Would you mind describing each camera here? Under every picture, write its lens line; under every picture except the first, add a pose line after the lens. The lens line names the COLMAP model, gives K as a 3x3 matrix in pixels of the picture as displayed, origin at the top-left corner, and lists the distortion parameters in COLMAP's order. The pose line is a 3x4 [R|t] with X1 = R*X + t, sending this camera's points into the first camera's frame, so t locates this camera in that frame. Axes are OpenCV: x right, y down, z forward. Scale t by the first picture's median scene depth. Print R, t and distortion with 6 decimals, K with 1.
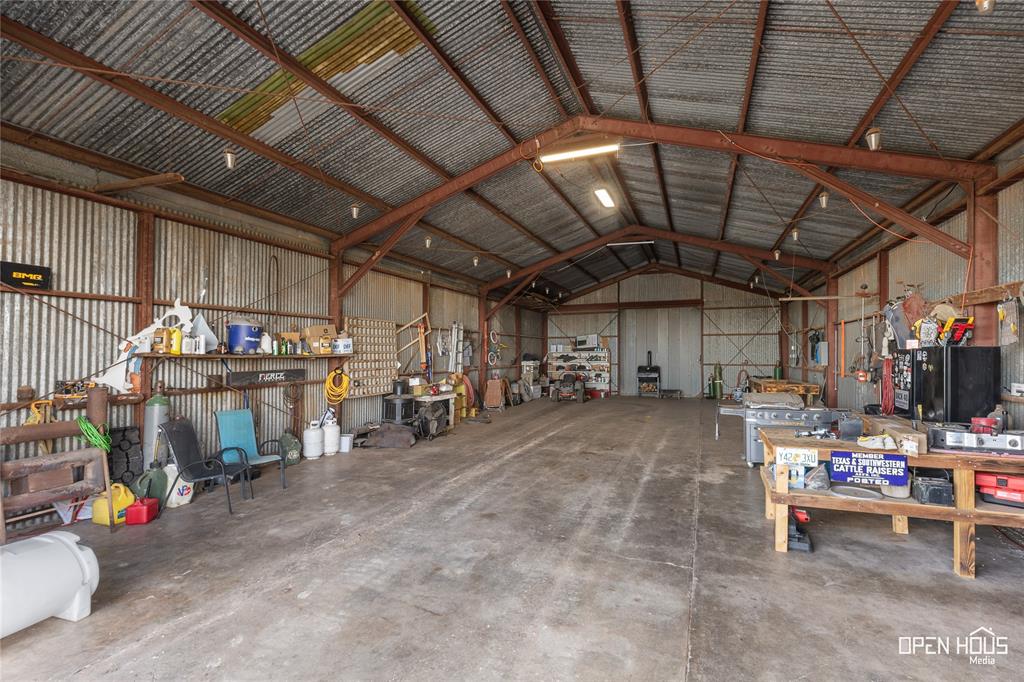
lens RADIAL K [[471.9, 0, 512.7], [0, 471.9, 343.1], [0, 0, 1]] dist [0.002590, 0.000141]
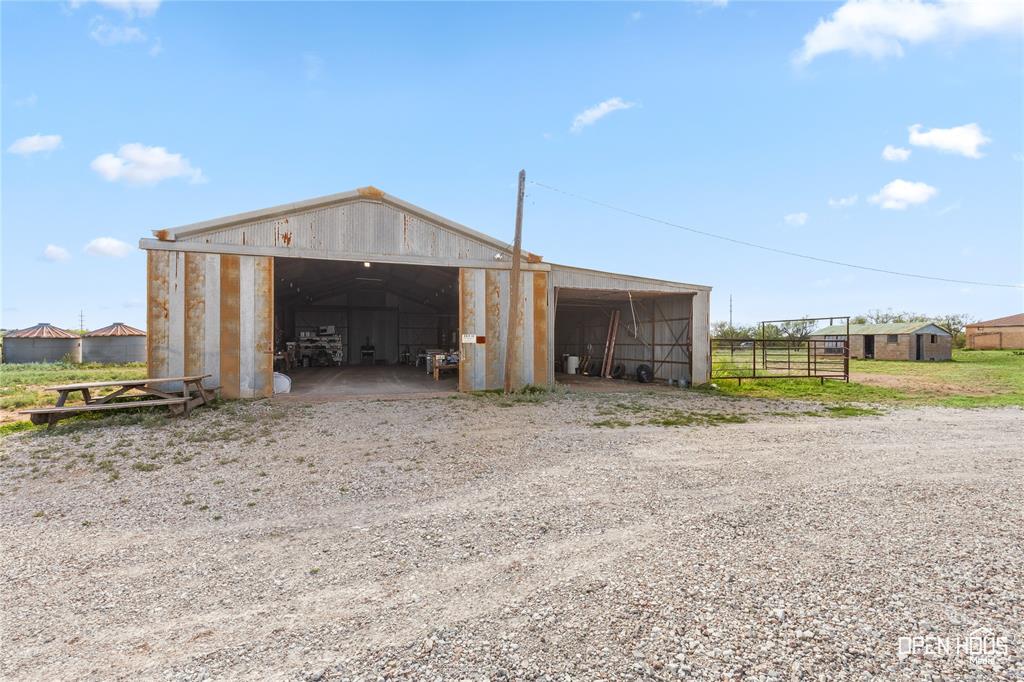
lens RADIAL K [[471.9, 0, 512.7], [0, 471.9, 343.0], [0, 0, 1]] dist [0.002590, 0.000141]
pose [[0.784028, 0.008224, 0.620671, -0.325991], [-0.016828, 0.999826, 0.008010, 0.016262], [-0.620497, -0.016725, 0.784030, -0.584327]]
